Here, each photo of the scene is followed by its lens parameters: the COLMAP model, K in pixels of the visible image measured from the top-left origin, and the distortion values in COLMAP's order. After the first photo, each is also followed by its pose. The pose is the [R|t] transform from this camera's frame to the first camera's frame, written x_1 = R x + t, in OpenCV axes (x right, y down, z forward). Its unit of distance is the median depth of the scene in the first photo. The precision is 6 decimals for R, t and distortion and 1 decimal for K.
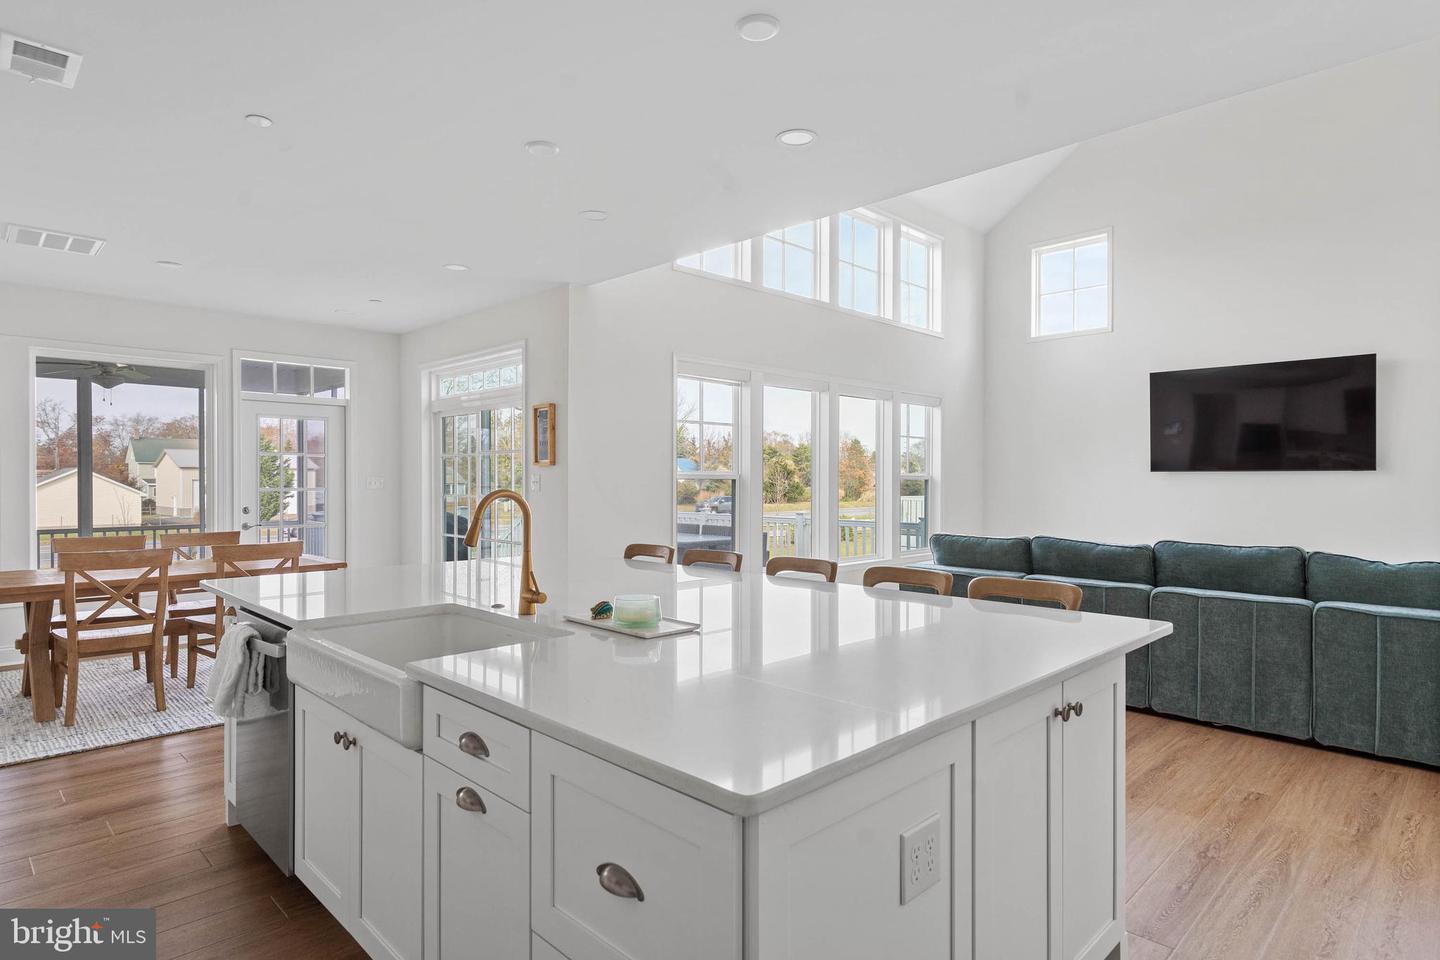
lens RADIAL K [[784.5, 0, 724.6], [0, 784.5, 486.3], [0, 0, 1]] dist [0.004028, 0.000816]
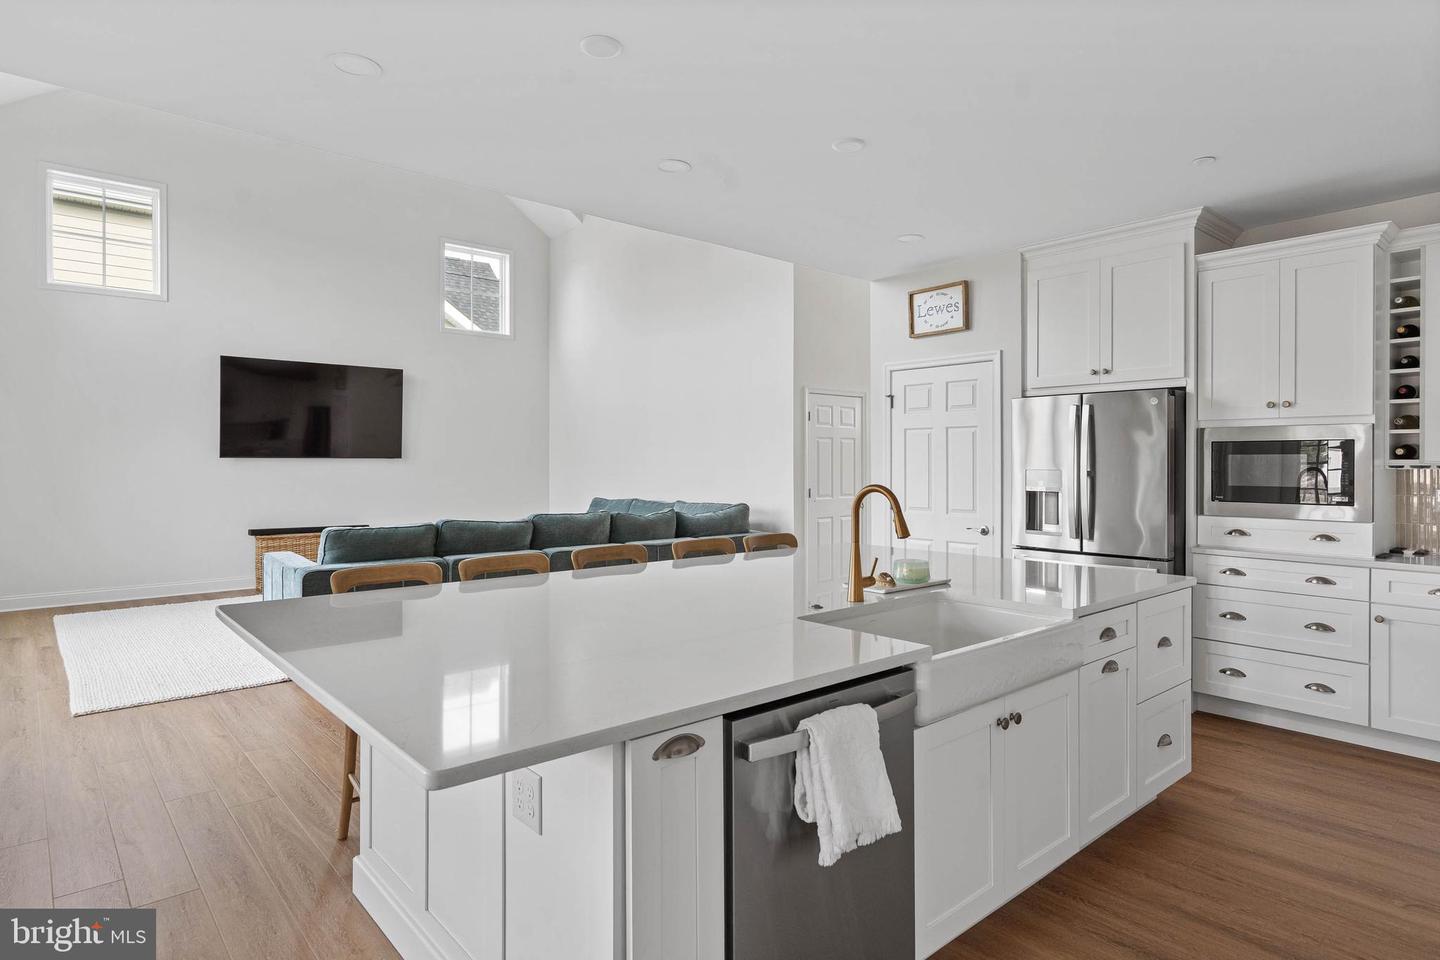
lens RADIAL K [[797.7, 0, 723.4], [0, 797.7, 463.1], [0, 0, 1]] dist [0.002837, -0.000323]
pose [[0.066193, -0.001557, 0.997806, -0.499316], [0.007671, 0.999970, 0.001051, -0.010461], [-0.997777, 0.007585, 0.066203, 0.405979]]
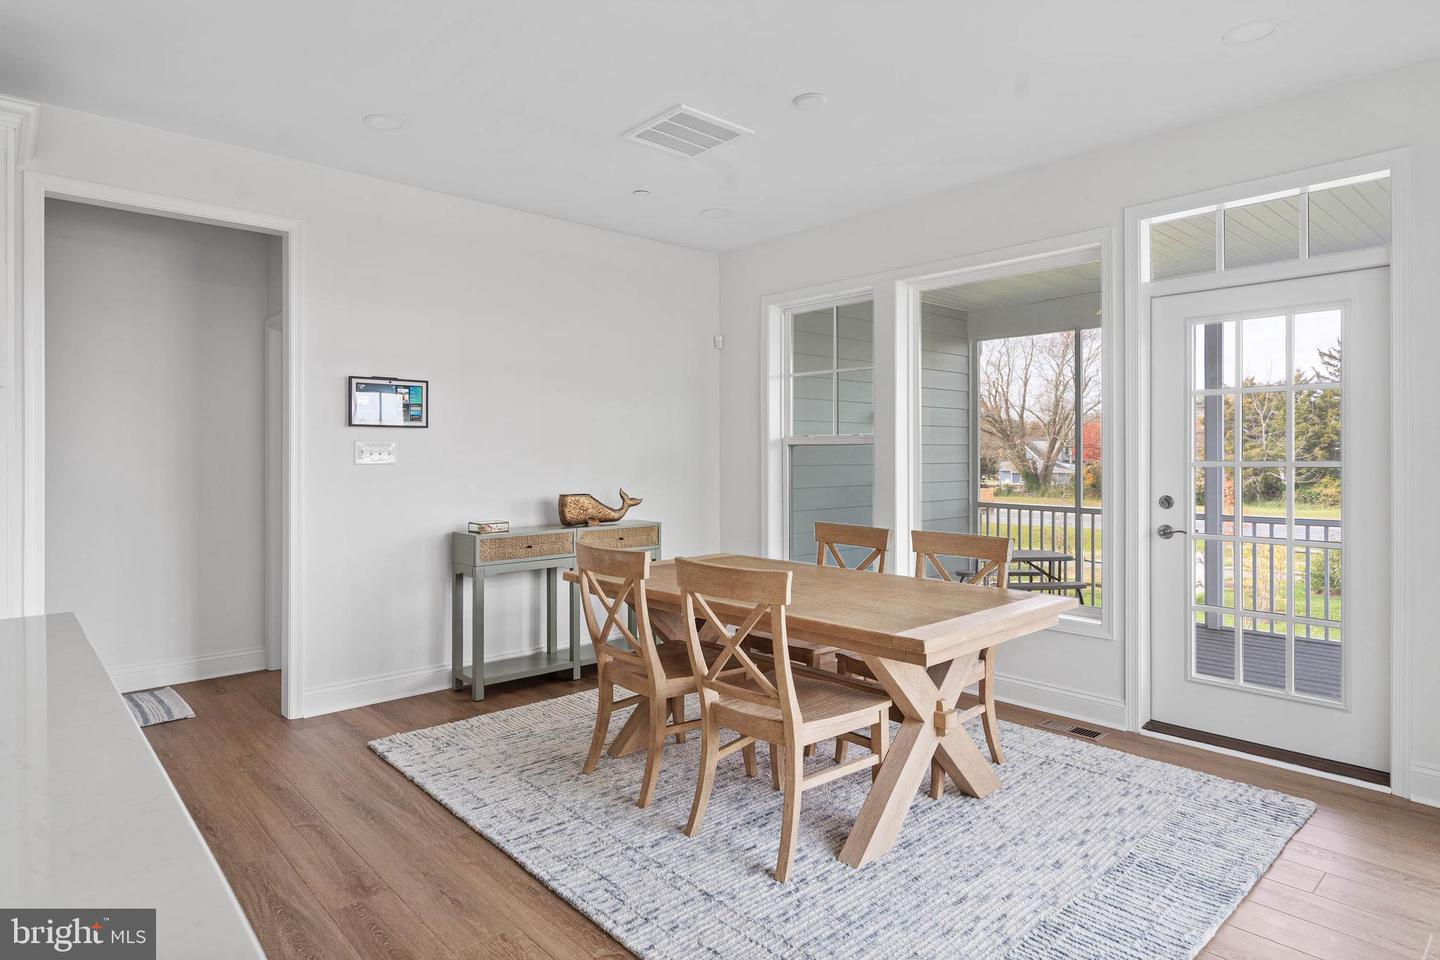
lens RADIAL K [[803.5, 0, 721.0], [0, 803.5, 454.9], [0, 0, 1]] dist [0.001278, 0.000004]
pose [[-0.042960, -0.000546, -0.999077, -0.047749], [-0.004824, 0.999988, -0.000339, 0.000247], [0.999065, 0.004805, -0.042962, 0.728299]]
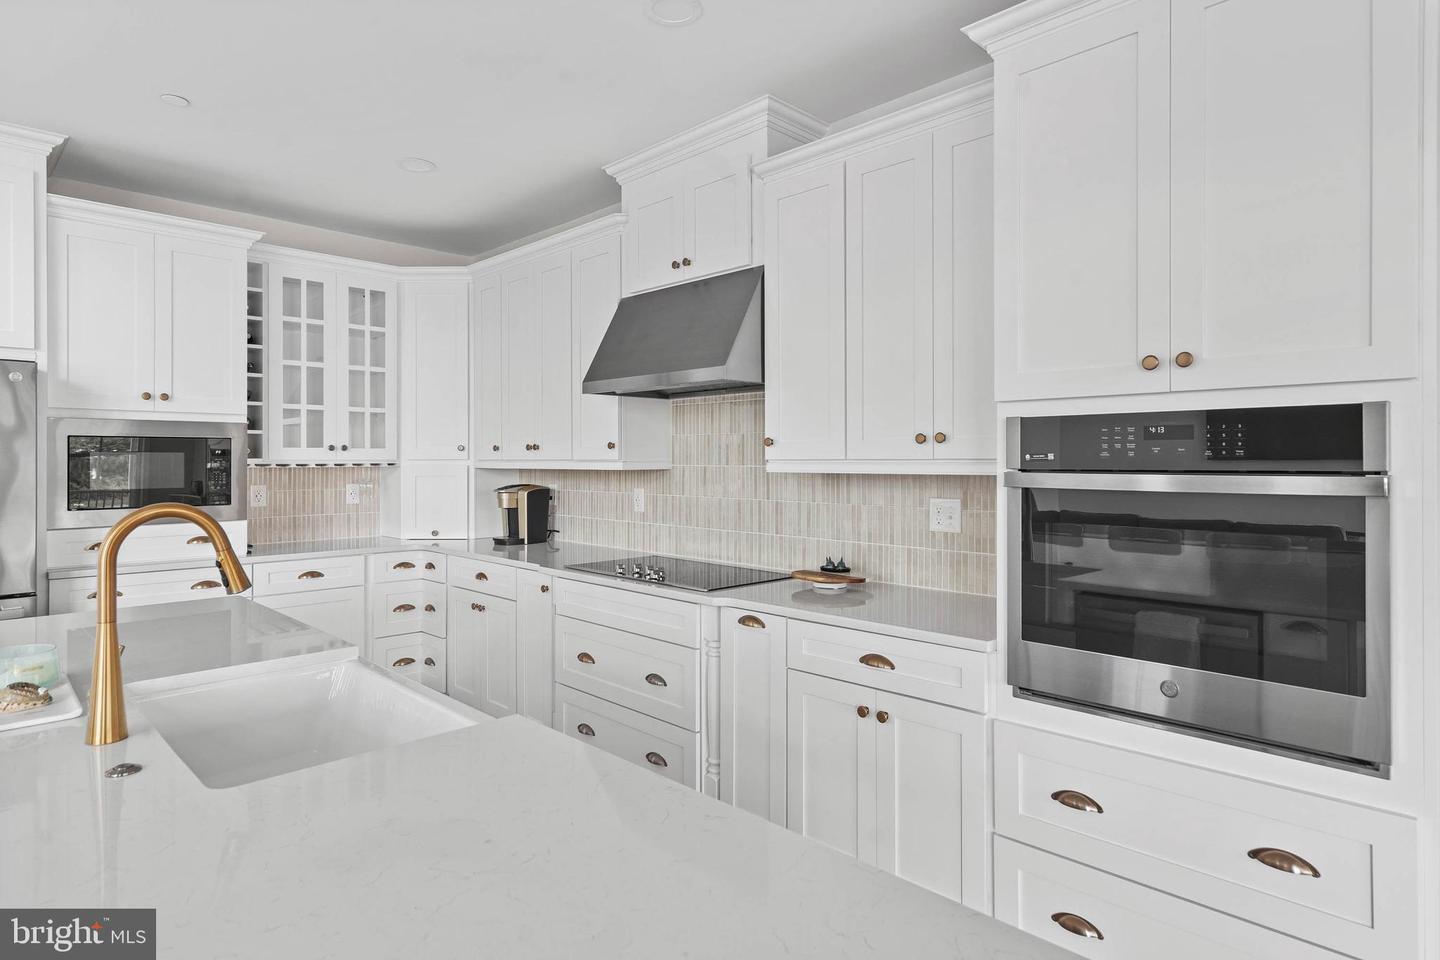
lens RADIAL K [[797.7, 0, 723.4], [0, 797.7, 463.1], [0, 0, 1]] dist [0.002837, -0.000323]
pose [[-0.999999, 0.001326, 0.000019, -0.250130], [0.001326, 0.999926, 0.012126, -0.012122], [-0.000003, 0.012126, -0.999926, 0.567729]]
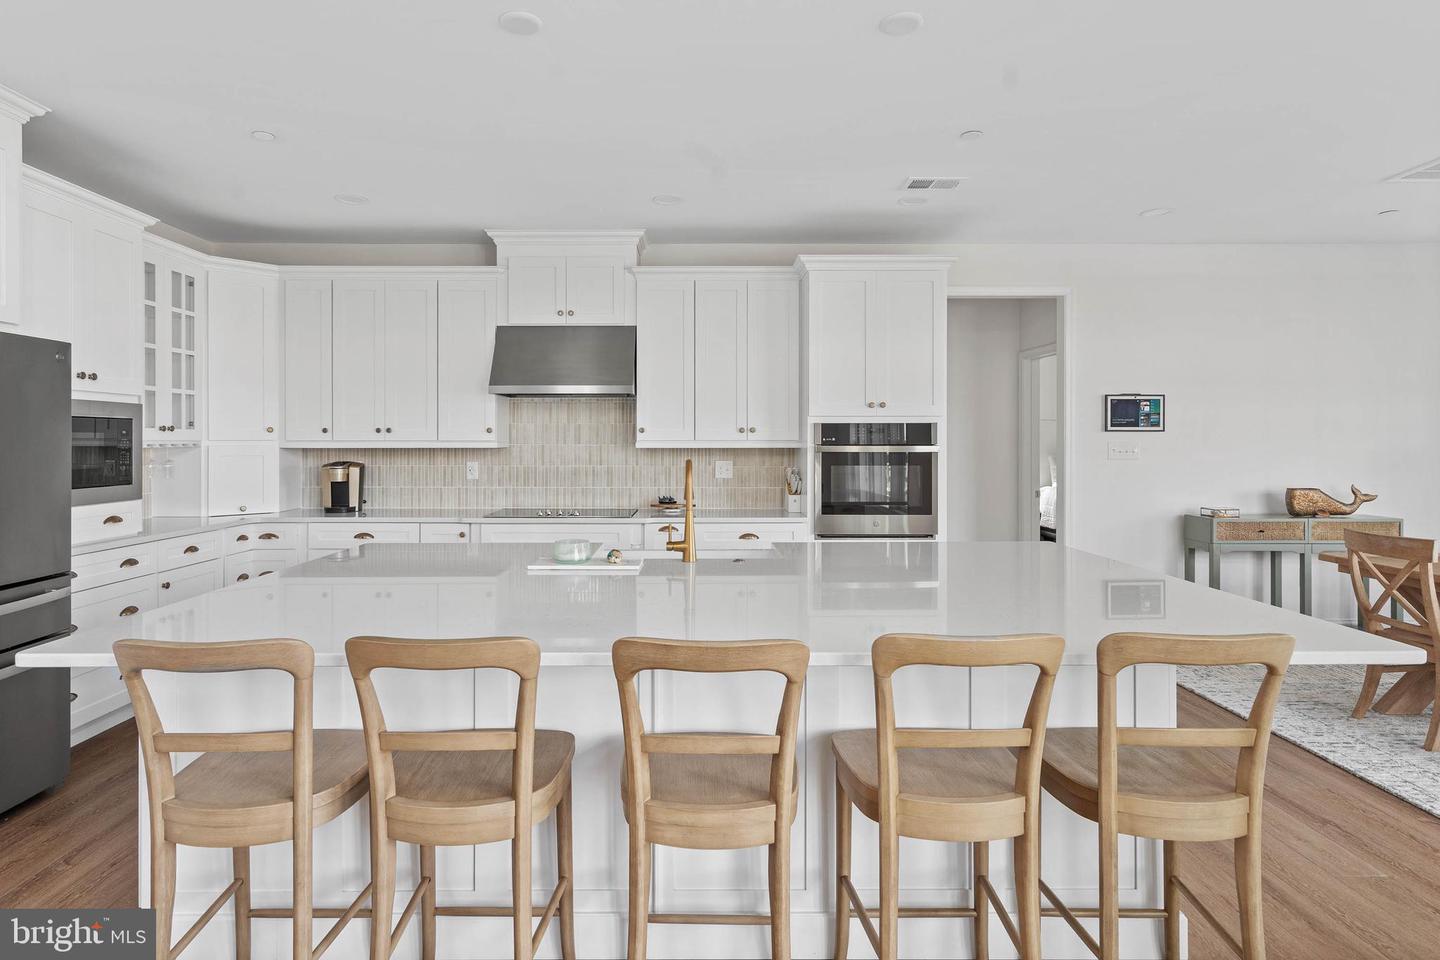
lens RADIAL K [[778.8, 0, 695.5], [0, 778.8, 440.3], [0, 0, 1]] dist [0.002212, 0.000754]
pose [[-0.703376, -0.000402, -0.710818, 0.222542], [-0.005311, 0.999975, 0.004690, -0.012622], [0.710798, 0.007075, -0.703361, 0.684824]]
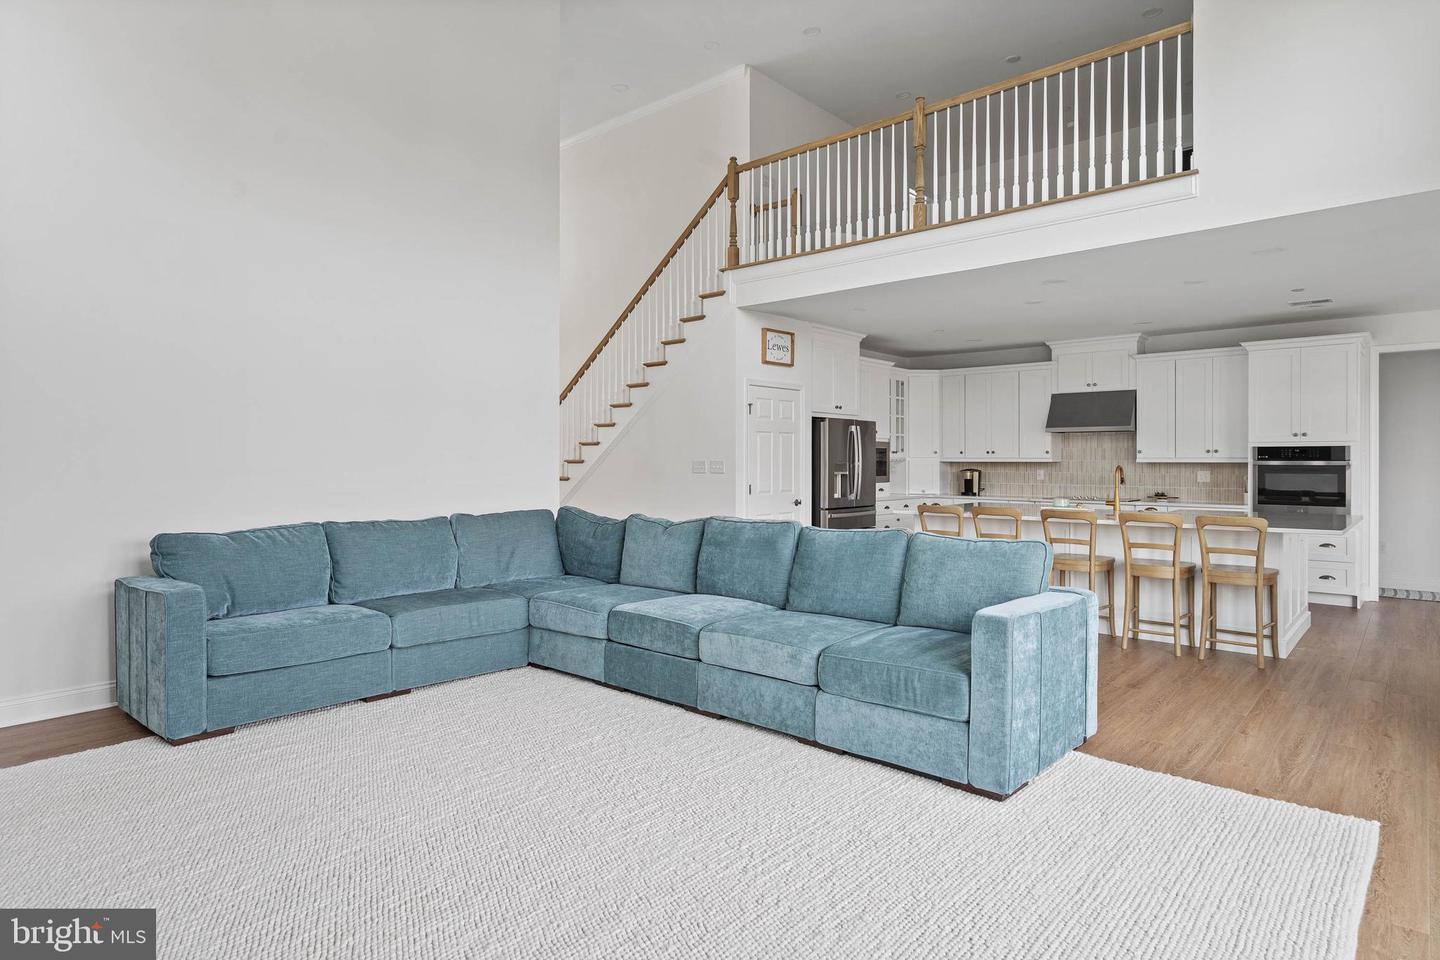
lens RADIAL K [[812.2, 0, 725.5], [0, 812.2, 457.4], [0, 0, 1]] dist [0.010224, 0.000999]
pose [[-0.997186, -0.002186, -0.074939, 0.494926], [-0.002531, 0.999987, 0.004505, -0.013535], [0.074928, 0.004682, -0.997178, 1.388828]]
